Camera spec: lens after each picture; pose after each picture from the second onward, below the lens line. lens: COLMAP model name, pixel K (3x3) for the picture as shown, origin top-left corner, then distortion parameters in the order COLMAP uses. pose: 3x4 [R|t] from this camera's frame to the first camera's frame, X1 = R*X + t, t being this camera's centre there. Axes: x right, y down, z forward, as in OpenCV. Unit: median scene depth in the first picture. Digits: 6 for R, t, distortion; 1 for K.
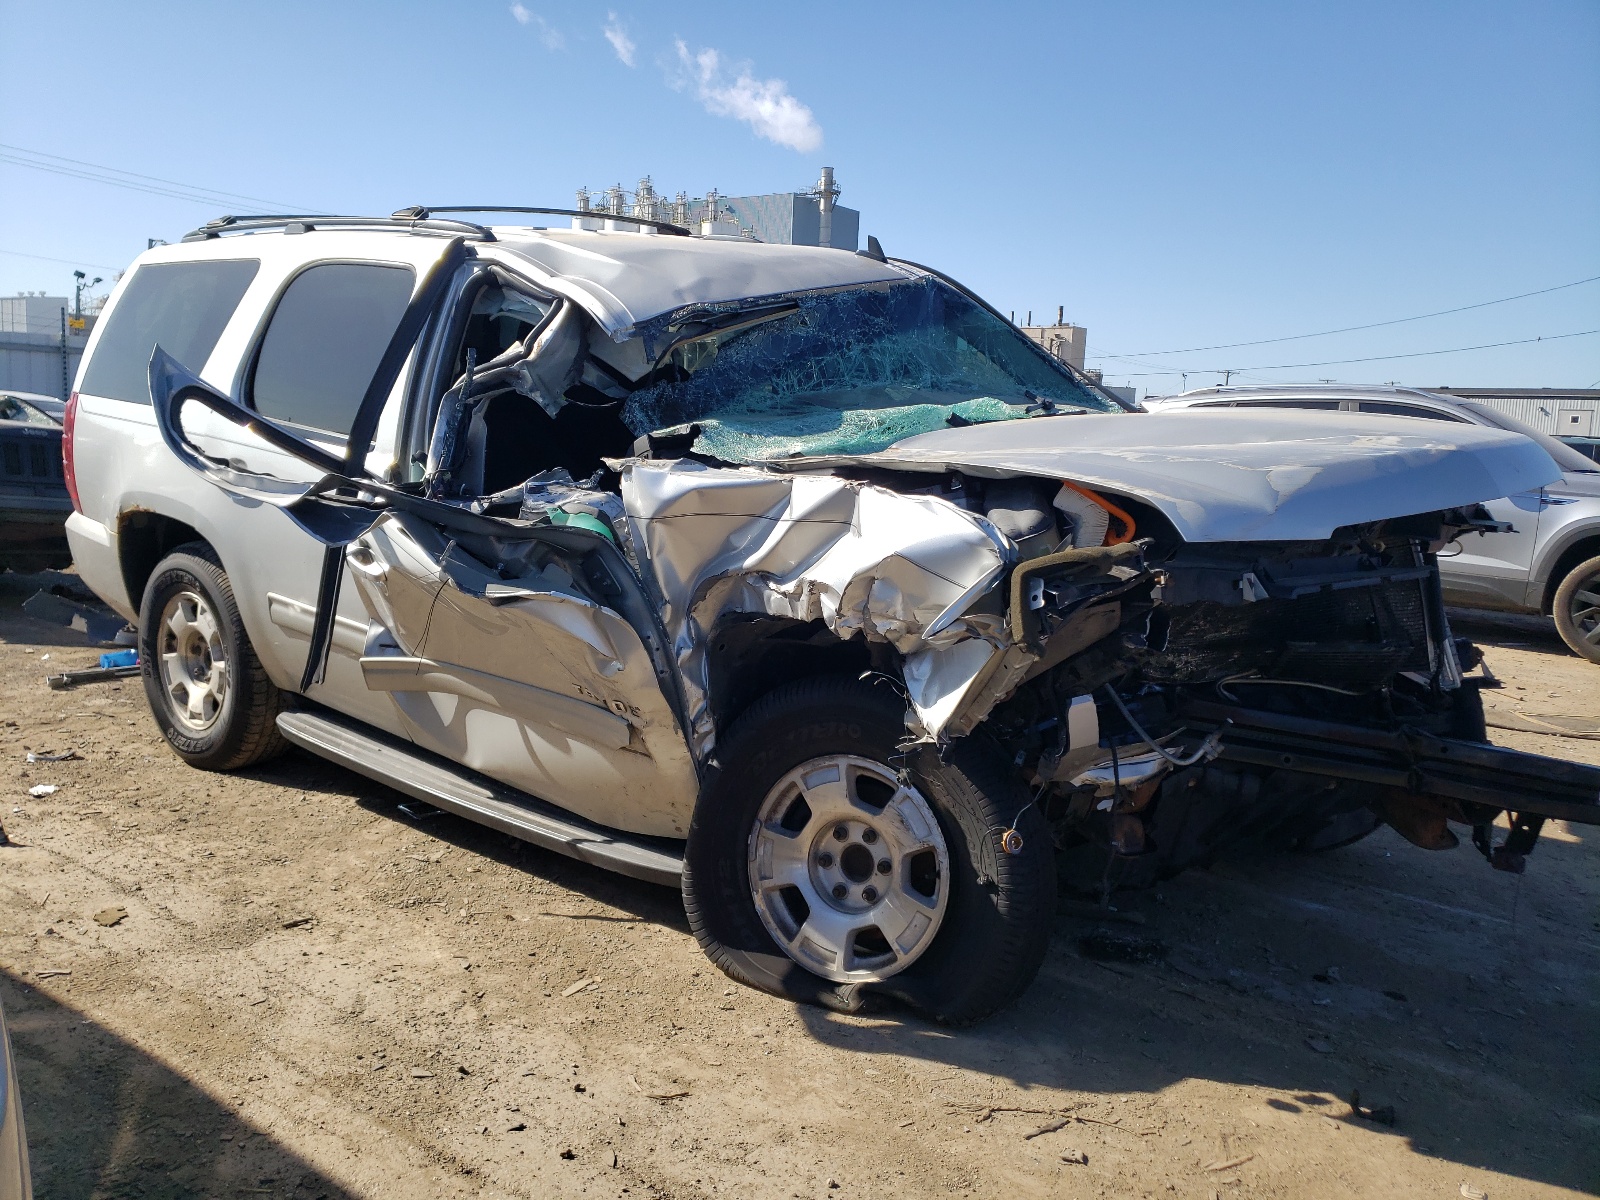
lens RADIAL K [[1233.3, 0, 797.7], [0, 1233.3, 596.4], [0, 0, 1]] dist [0.017635, 0.005221]
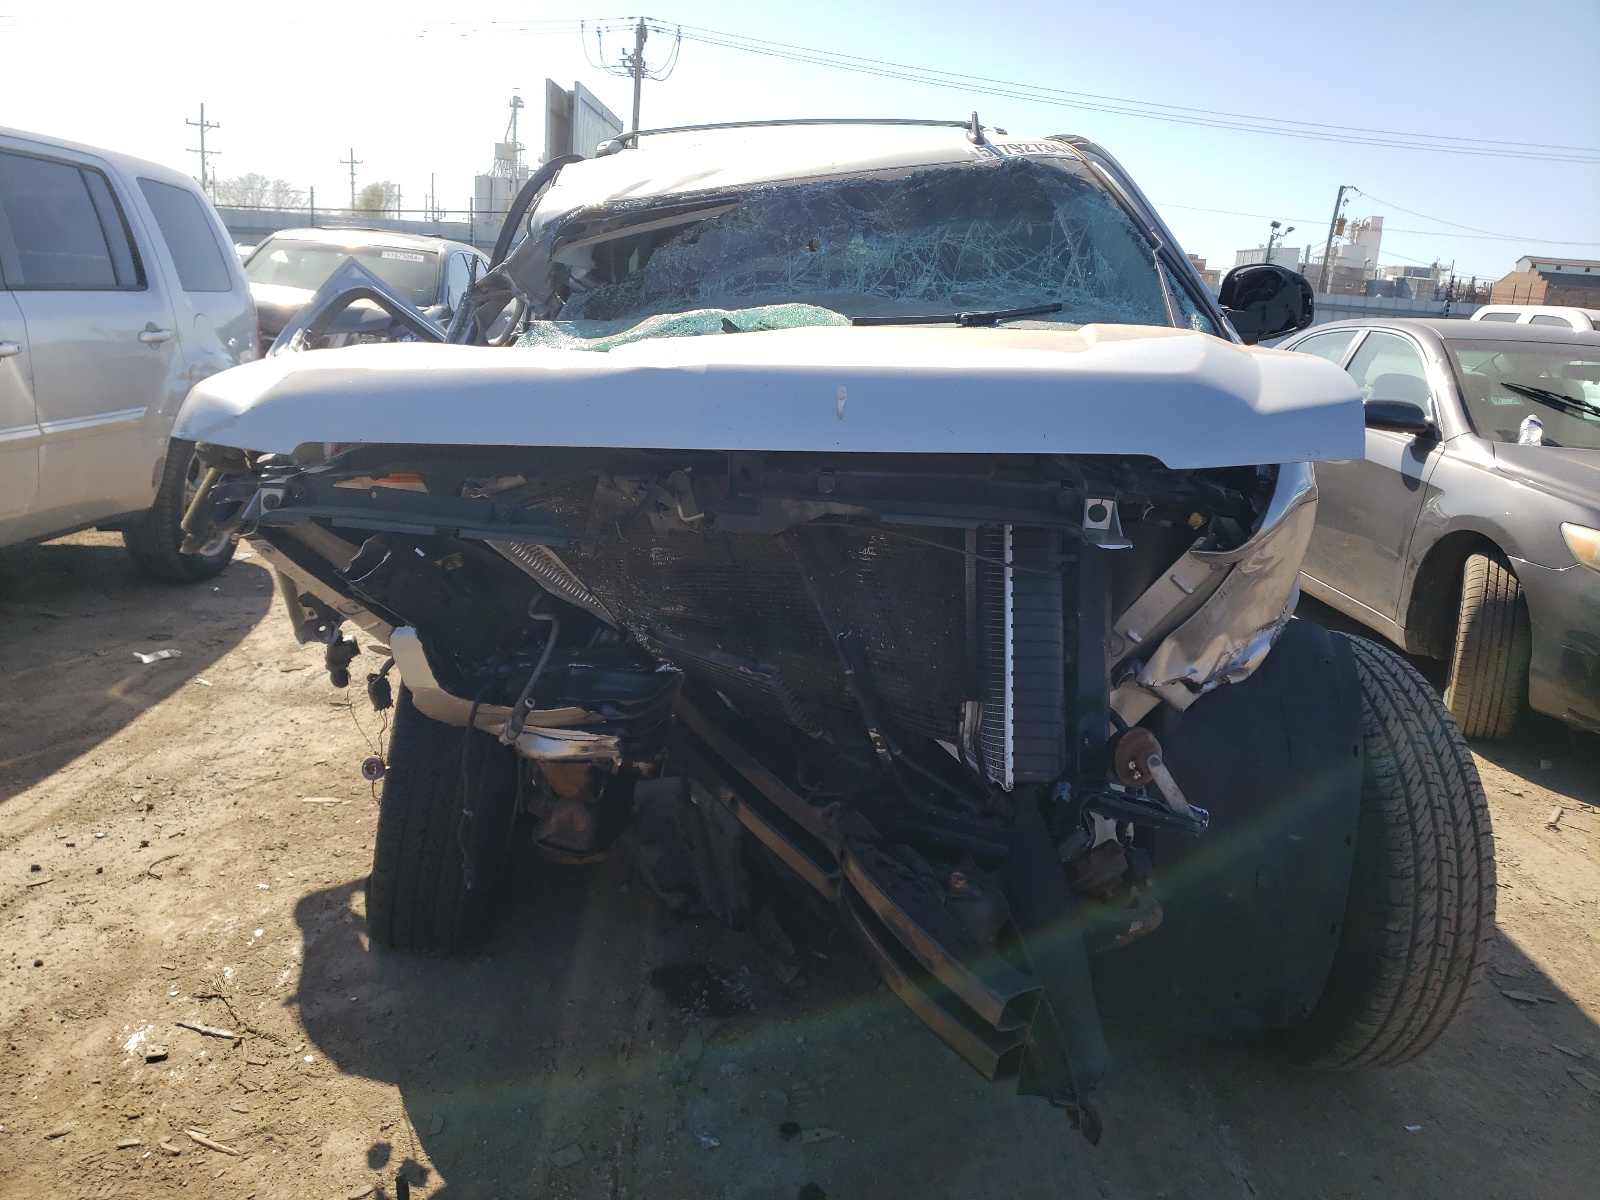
lens RADIAL K [[1233.3, 0, 798.2], [0, 1233.3, 604.8], [0, 0, 1]] dist [0.017635, 0.005221]
pose [[0.640826, 0.188815, -0.744104, 1.016137], [-0.153248, 0.981236, 0.117008, -0.076987], [0.752234, 0.039051, 0.657737, 0.600139]]
